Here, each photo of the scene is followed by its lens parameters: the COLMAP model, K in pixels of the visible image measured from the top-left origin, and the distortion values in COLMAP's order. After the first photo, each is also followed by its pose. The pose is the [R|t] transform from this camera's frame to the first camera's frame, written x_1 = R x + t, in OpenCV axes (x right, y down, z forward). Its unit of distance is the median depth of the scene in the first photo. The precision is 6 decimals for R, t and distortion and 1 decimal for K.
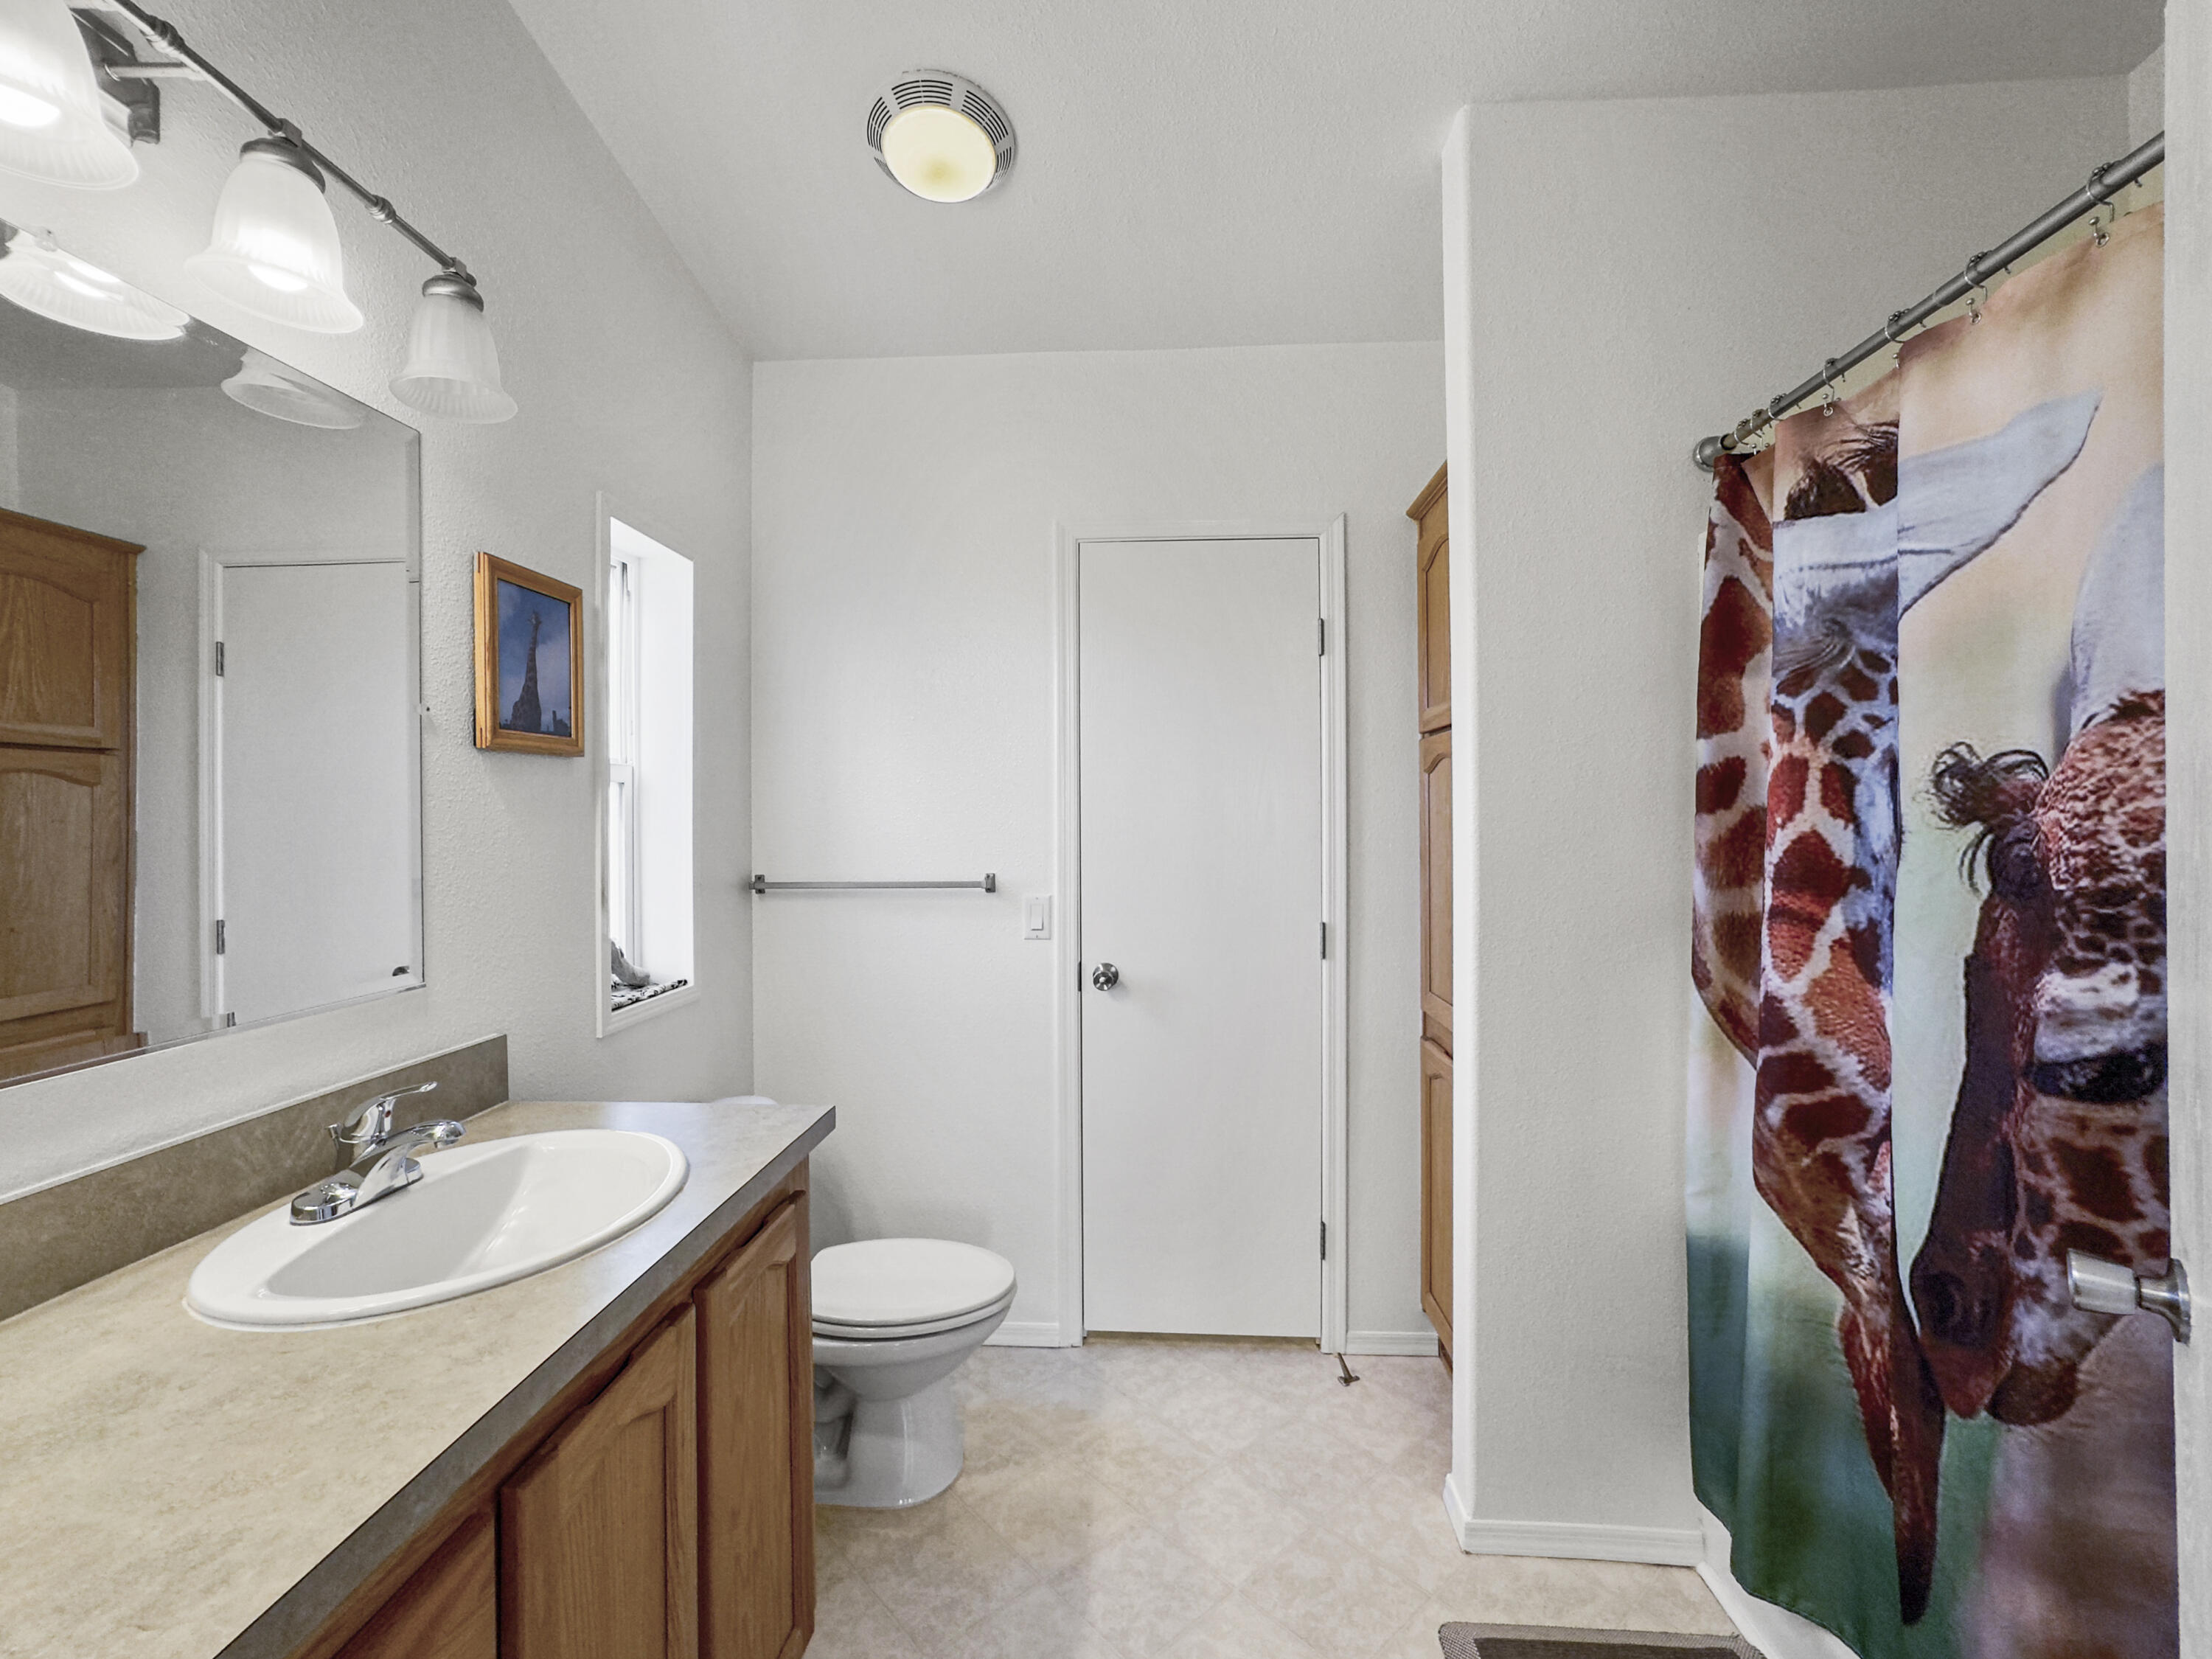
lens RADIAL K [[922.9, 0, 1103.2], [0, 922.9, 814.9], [0, 0, 1]] dist [-0.036132, 0.020637]
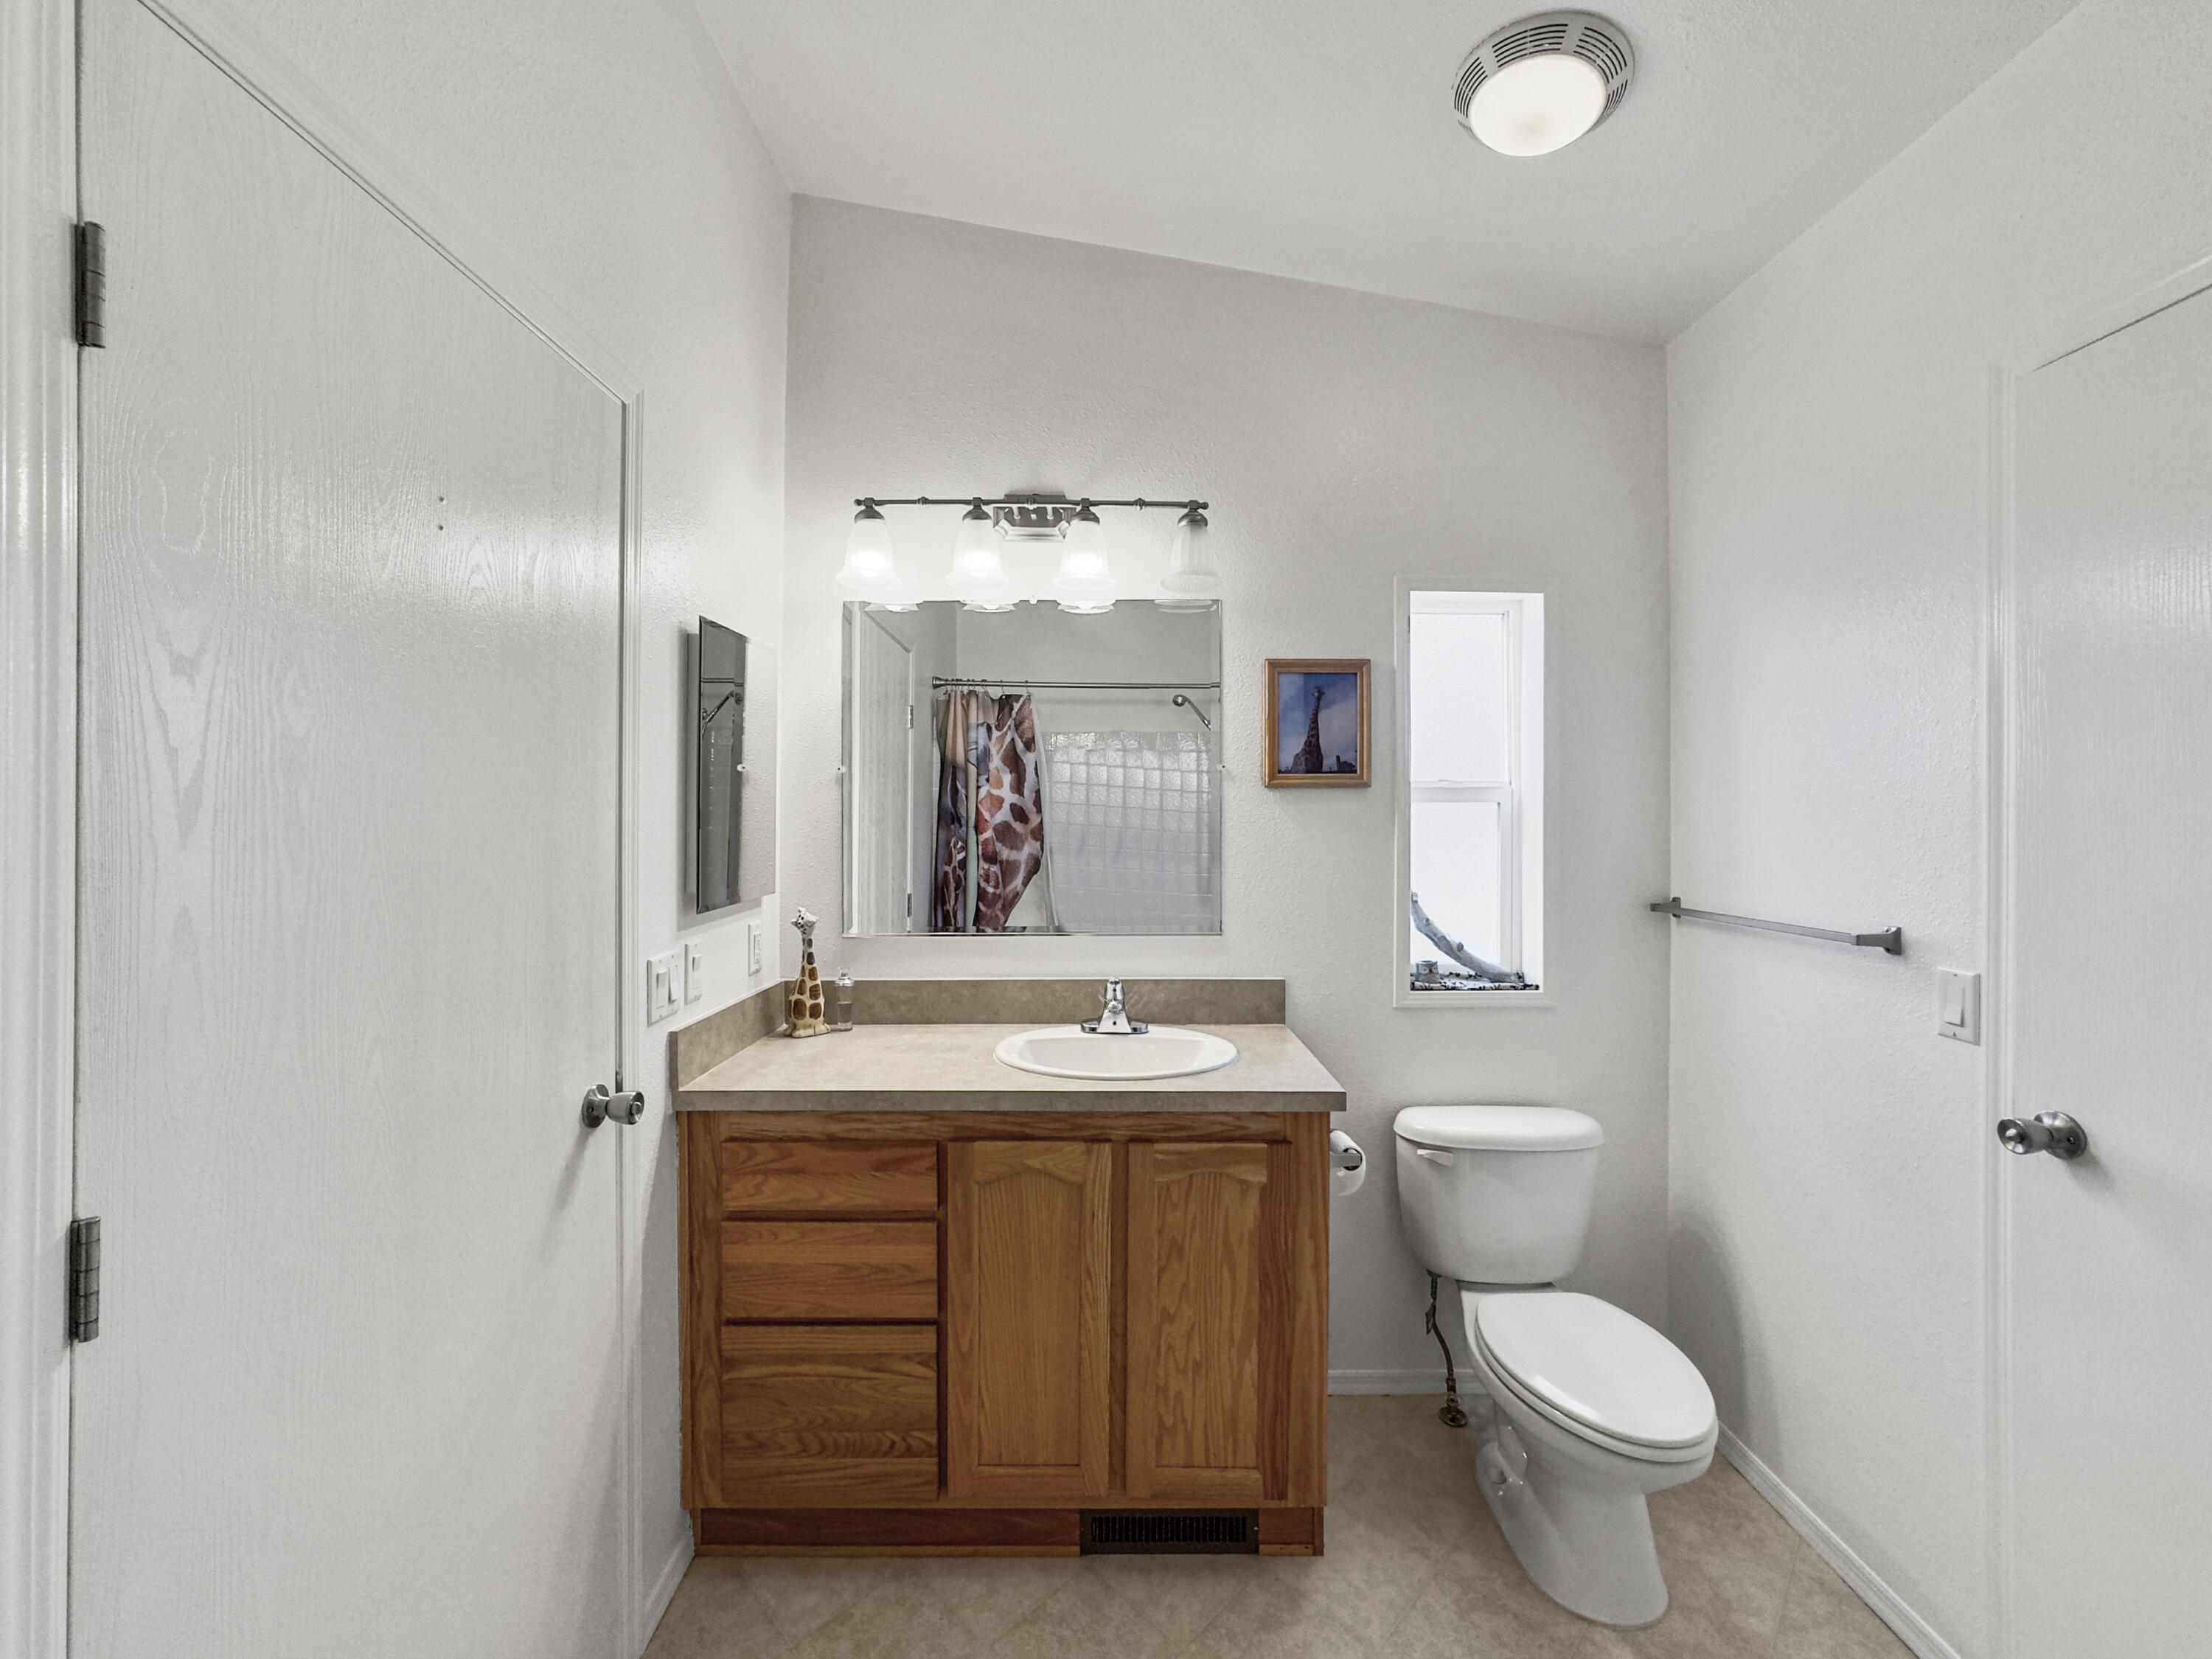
lens RADIAL K [[922.9, 0, 1103.2], [0, 922.9, 814.9], [0, 0, 1]] dist [-0.036132, 0.020637]
pose [[0.064039, 0.005697, -0.997931, 0.763655], [-0.001325, 0.999983, 0.005624, -0.032703], [0.997947, 0.000962, 0.064045, 0.567400]]
